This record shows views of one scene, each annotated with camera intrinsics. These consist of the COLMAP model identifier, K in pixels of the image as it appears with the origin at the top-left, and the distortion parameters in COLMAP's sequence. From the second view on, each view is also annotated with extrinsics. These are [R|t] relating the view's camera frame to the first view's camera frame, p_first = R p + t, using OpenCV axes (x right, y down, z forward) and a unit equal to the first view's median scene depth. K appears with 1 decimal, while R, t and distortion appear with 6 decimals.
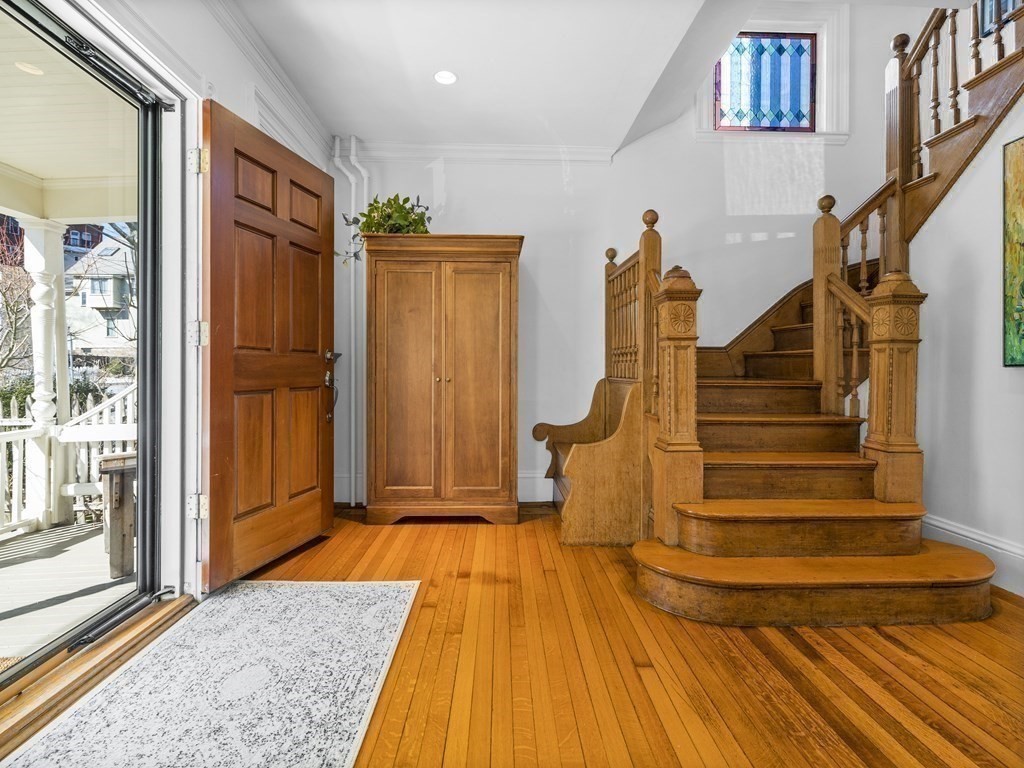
lens RADIAL K [[494.1, 0, 505.5], [0, 494.1, 367.6], [0, 0, 1]] dist [0.000318, -0.000051]
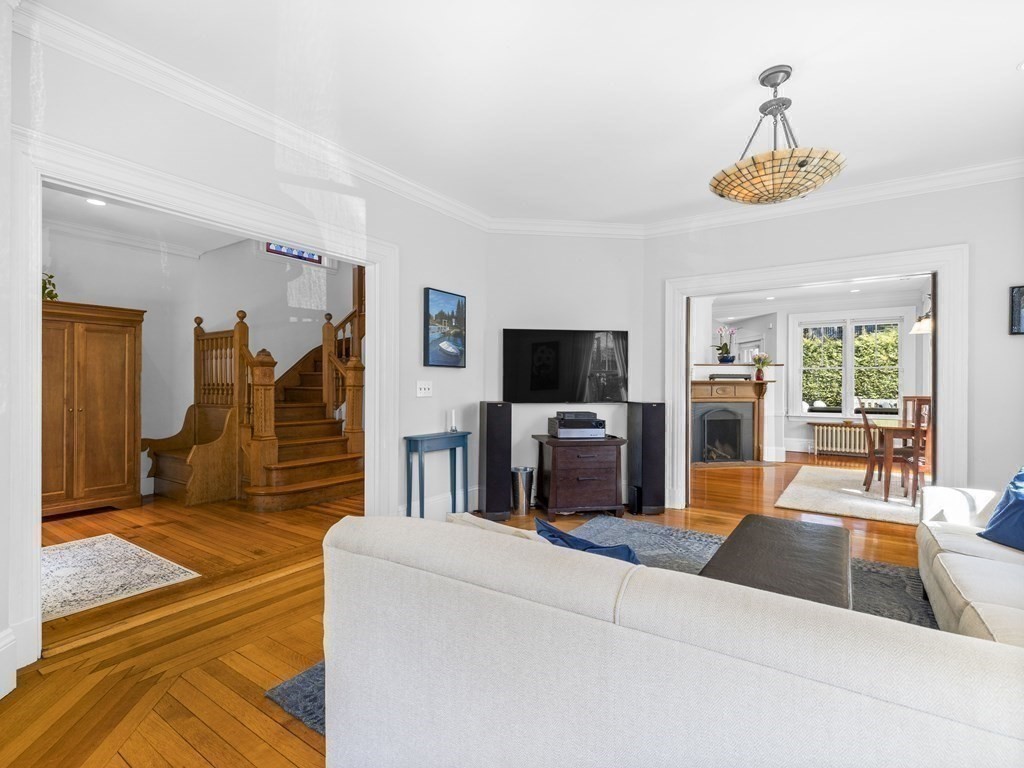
lens RADIAL K [[484.6, 0, 510.0], [0, 484.6, 386.5], [0, 0, 1]] dist [-0.001318, -0.000132]
pose [[0.581069, -0.002059, 0.813852, -0.571004], [-0.000848, 0.999995, 0.003135, -0.049612], [-0.813854, -0.002512, 0.581064, -0.813428]]
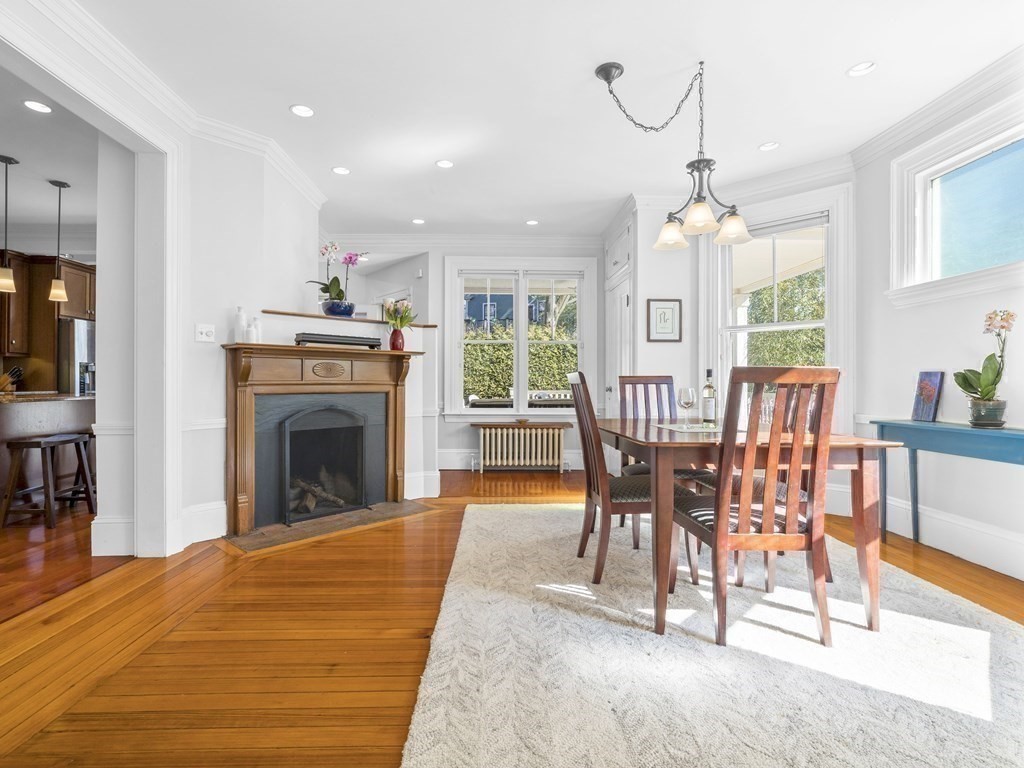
lens RADIAL K [[515.7, 0, 506.3], [0, 515.7, 381.4], [0, 0, 1]] dist [0.002303, 0.000340]
pose [[-0.018317, 0.000590, 0.999832, 0.855646], [-0.003347, 0.999994, -0.000651, 0.011238], [-0.999827, -0.003358, -0.018315, -0.678046]]
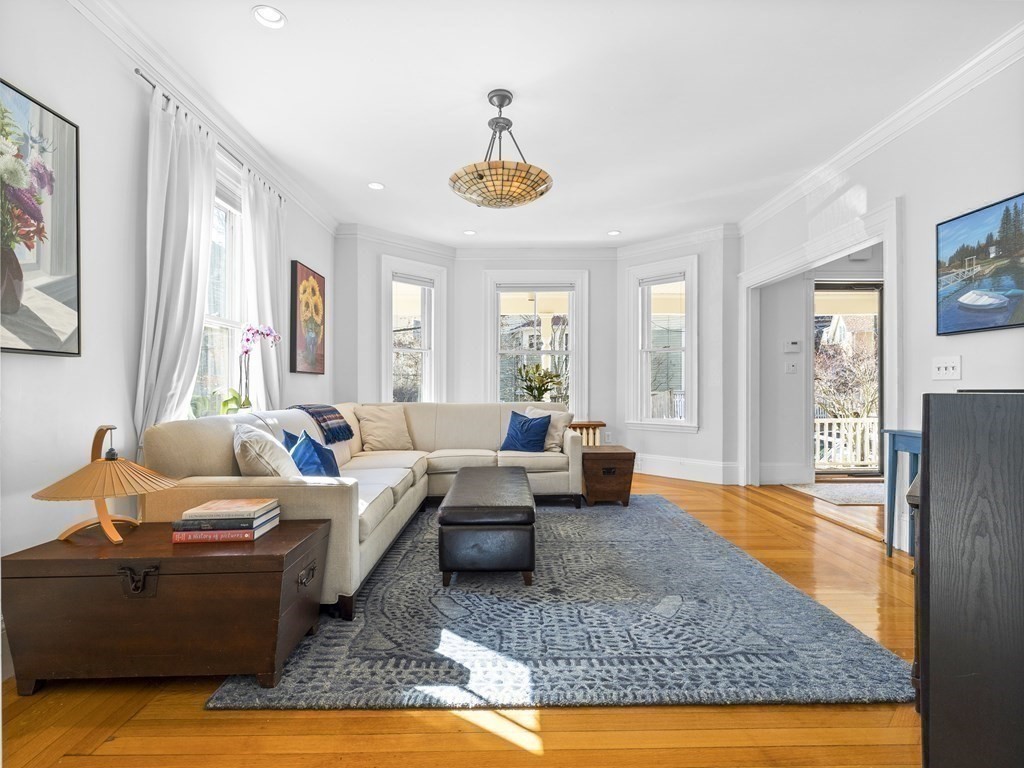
lens RADIAL K [[499.3, 0, 512.4], [0, 499.3, 404.0], [0, 0, 1]] dist [0.001699, 0.000173]
pose [[-0.000502, 0.027527, -0.999621, 1.351078], [0.005010, 0.999609, 0.027524, -0.001136], [0.999987, -0.004995, -0.000639, -0.679622]]
